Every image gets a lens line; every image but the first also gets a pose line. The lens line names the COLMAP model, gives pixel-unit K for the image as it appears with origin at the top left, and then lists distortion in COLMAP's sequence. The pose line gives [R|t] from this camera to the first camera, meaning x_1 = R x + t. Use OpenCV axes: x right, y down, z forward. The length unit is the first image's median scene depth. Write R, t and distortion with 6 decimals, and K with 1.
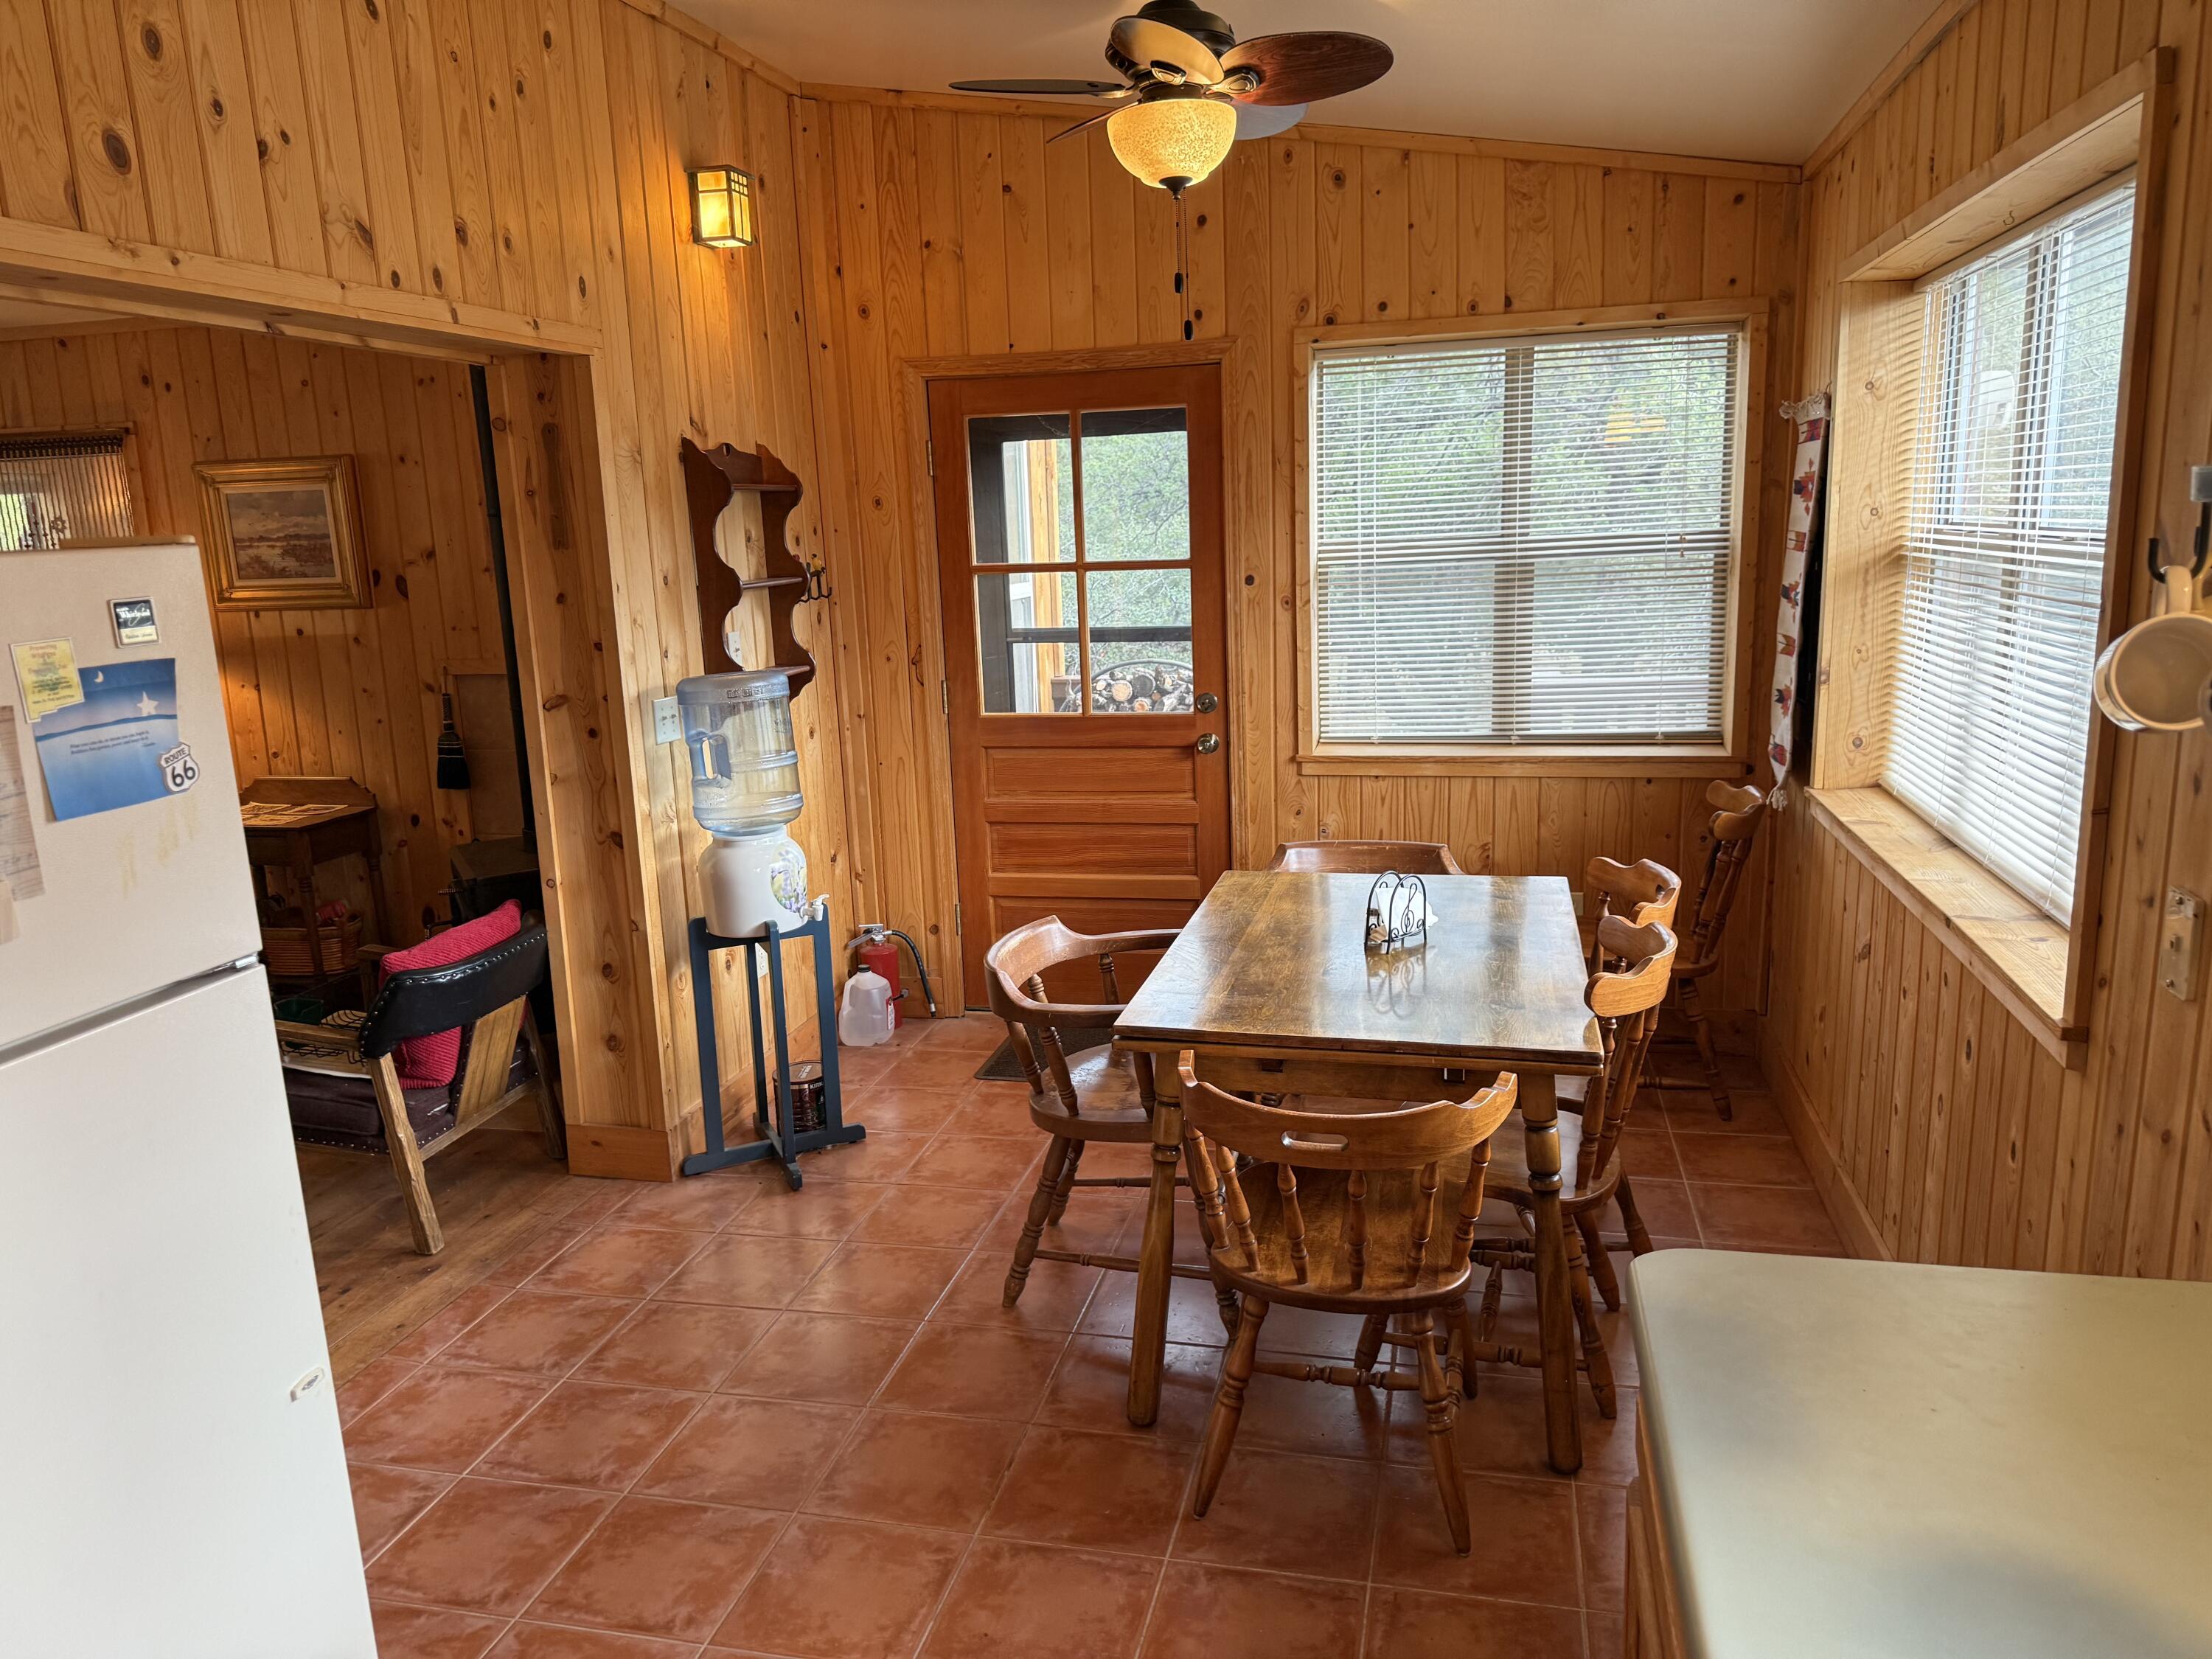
lens RADIAL K [[1569.0, 0, 1116.6], [0, 1569.0, 839.3], [0, 0, 1]] dist [0.036489, -0.046166]
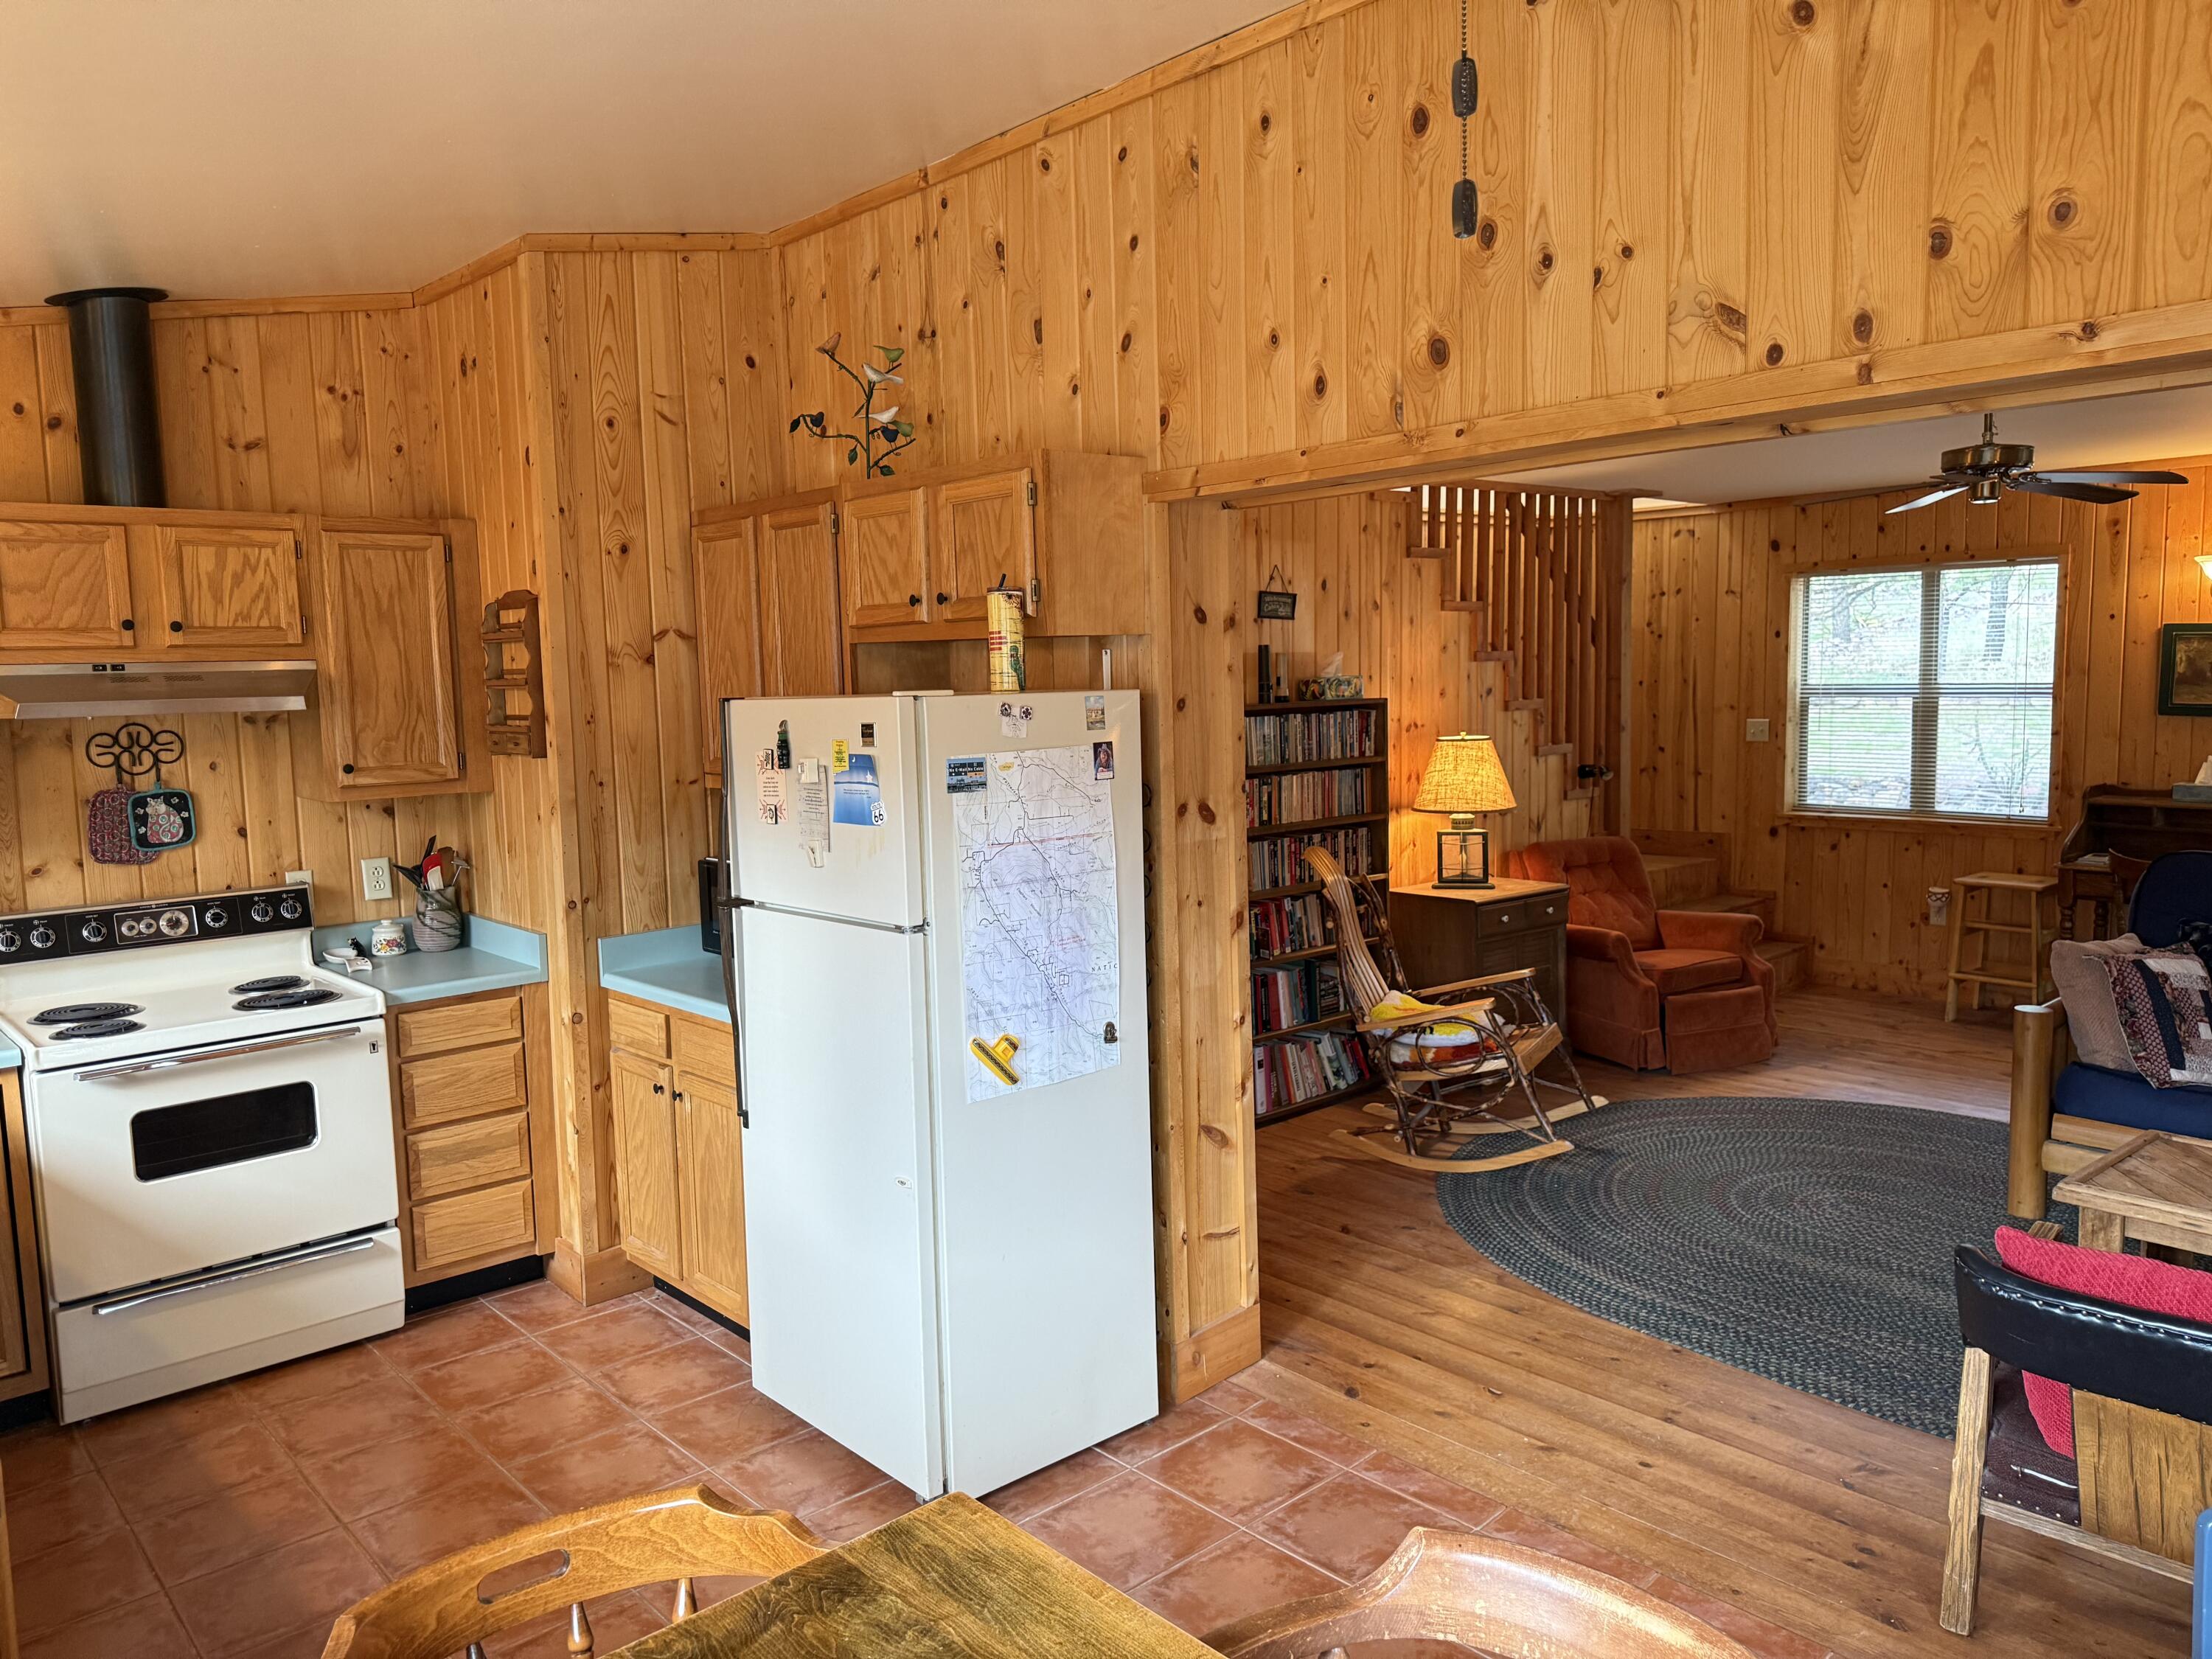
lens RADIAL K [[1562.4, 0, 1099.6], [0, 1562.4, 819.5], [0, 0, 1]] dist [0.086129, -0.122881]
pose [[-0.574407, 0.131151, -0.807995, 0.366987], [-0.117514, 0.963645, 0.239956, -0.249315], [0.810091, 0.232783, -0.538112, 1.073606]]
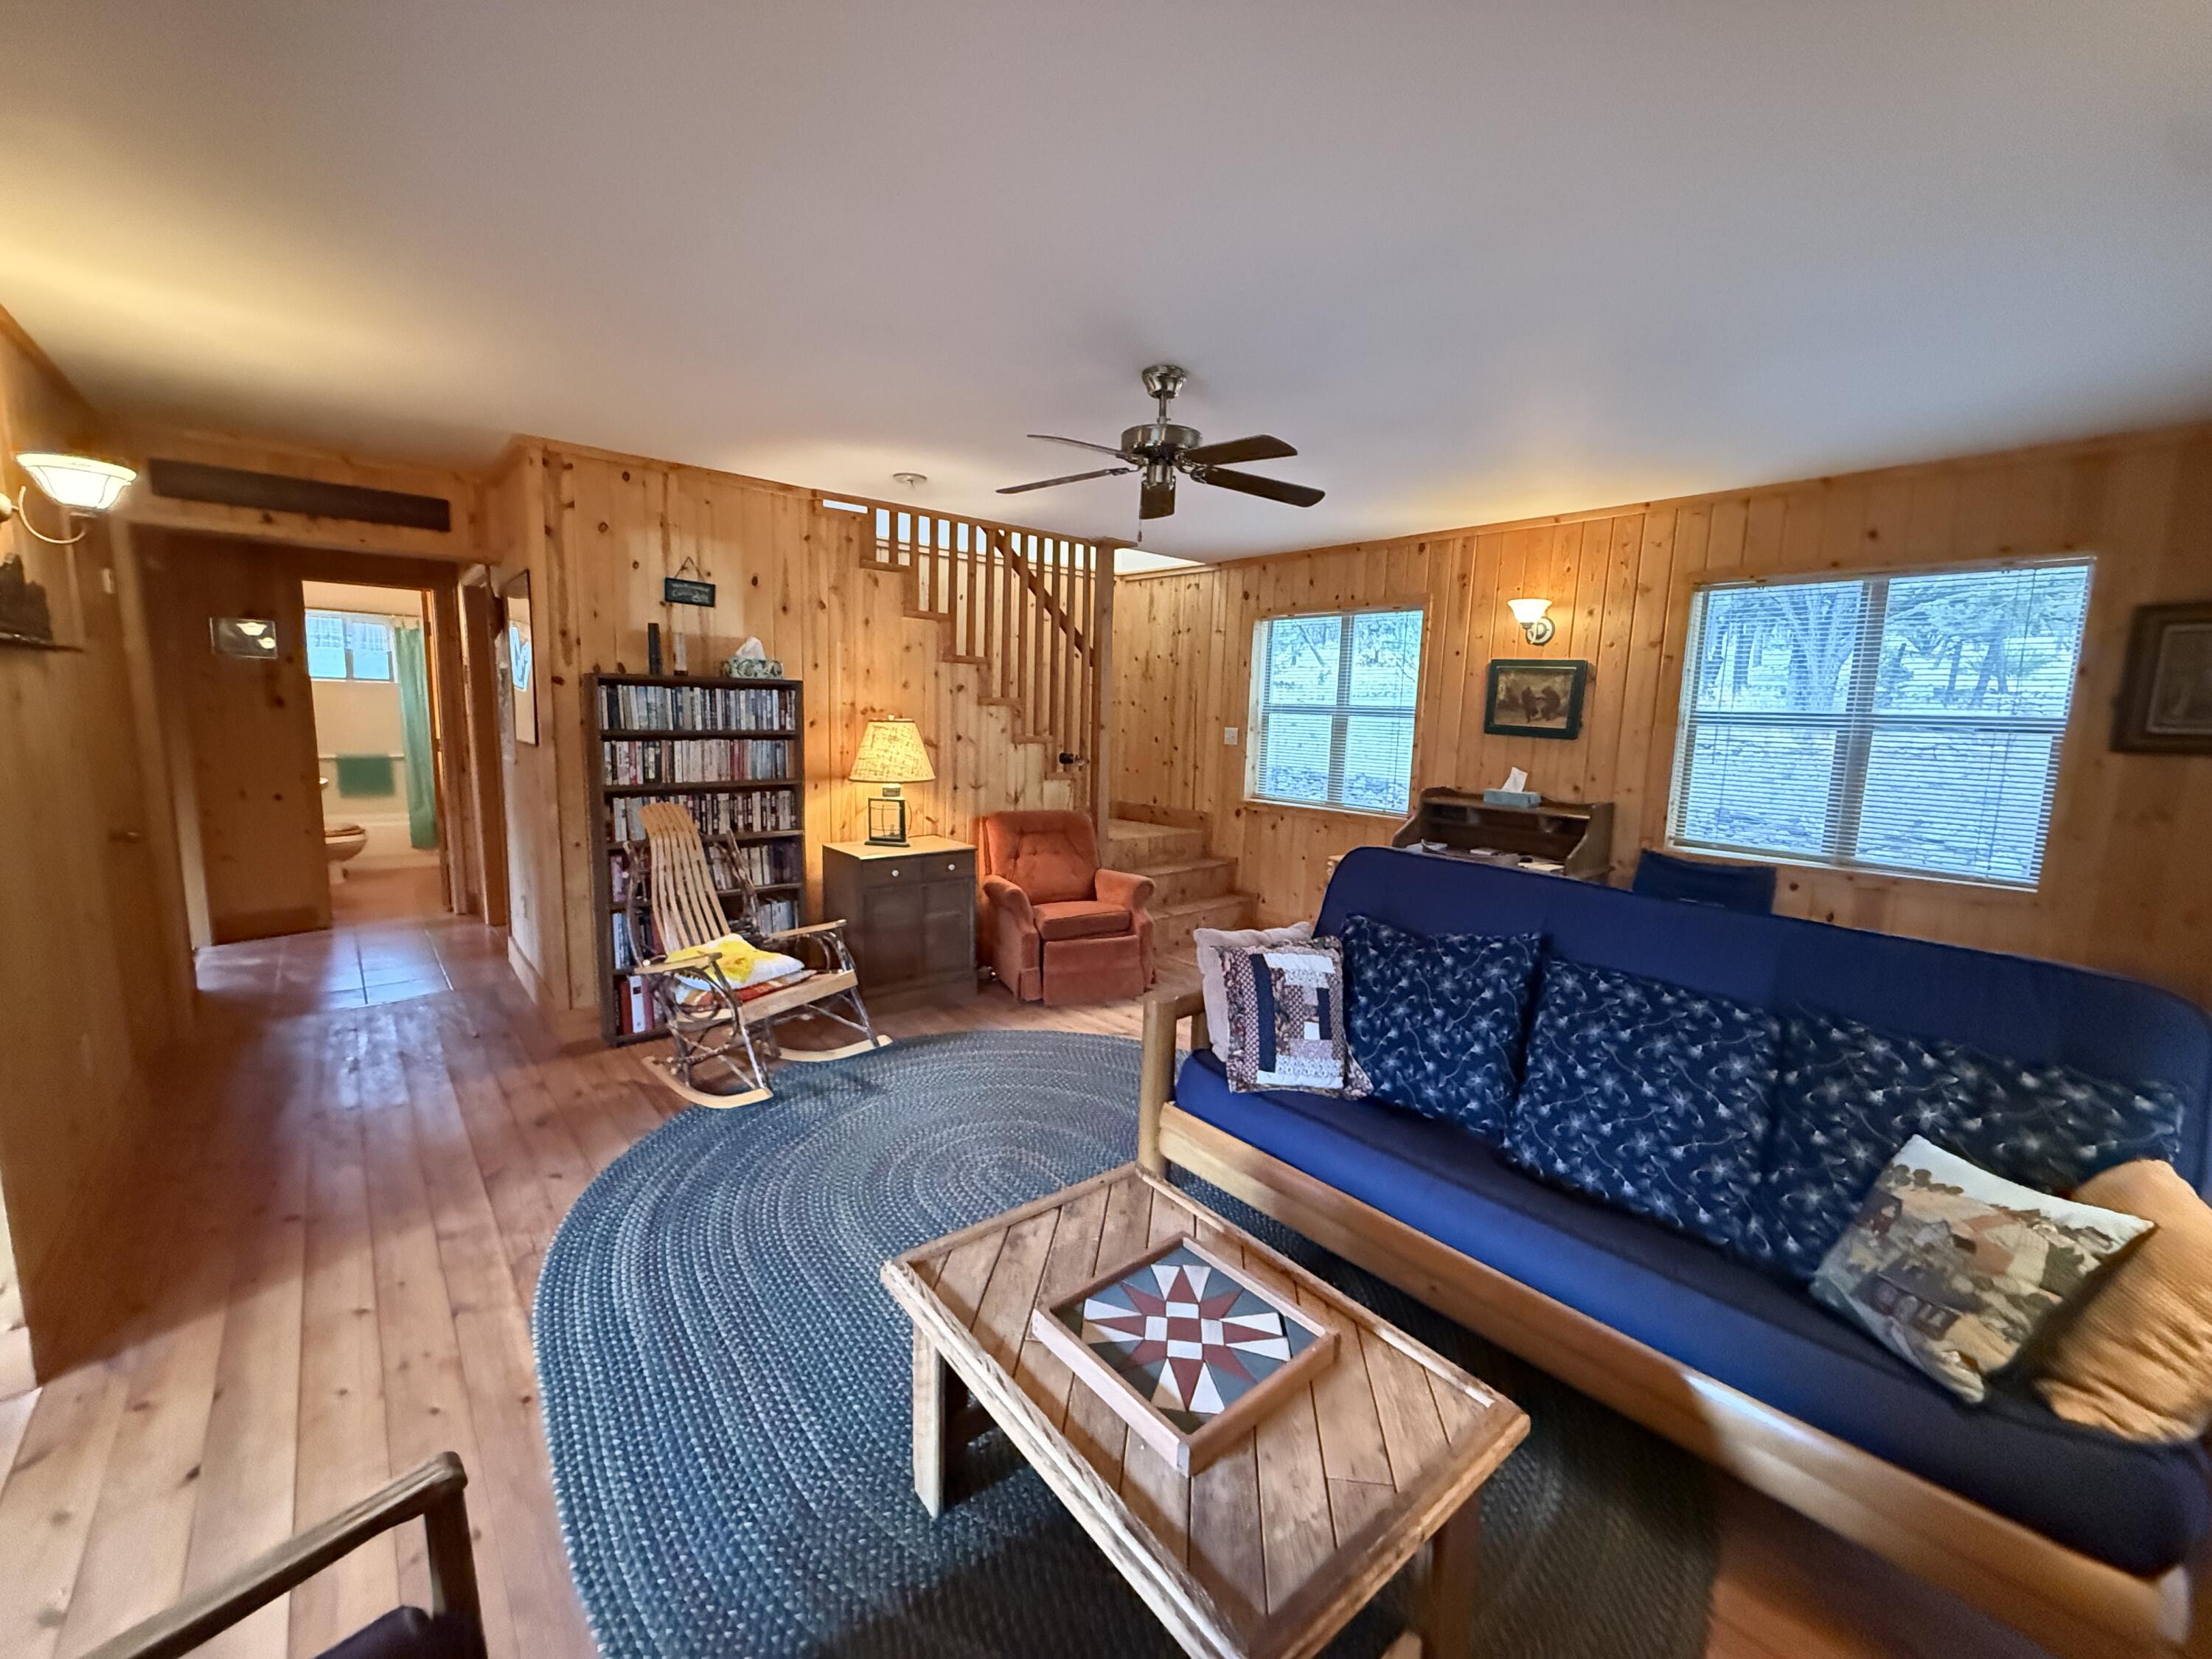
lens RADIAL K [[882.4, 0, 1101.6], [0, 882.4, 825.8], [0, 0, 1]] dist [-0.000086, 0.000024]
pose [[-0.585435, 0.132519, -0.799815, -0.549015], [-0.164995, 0.946428, 0.277581, -0.202265], [0.793752, 0.294471, -0.532207, 1.349650]]
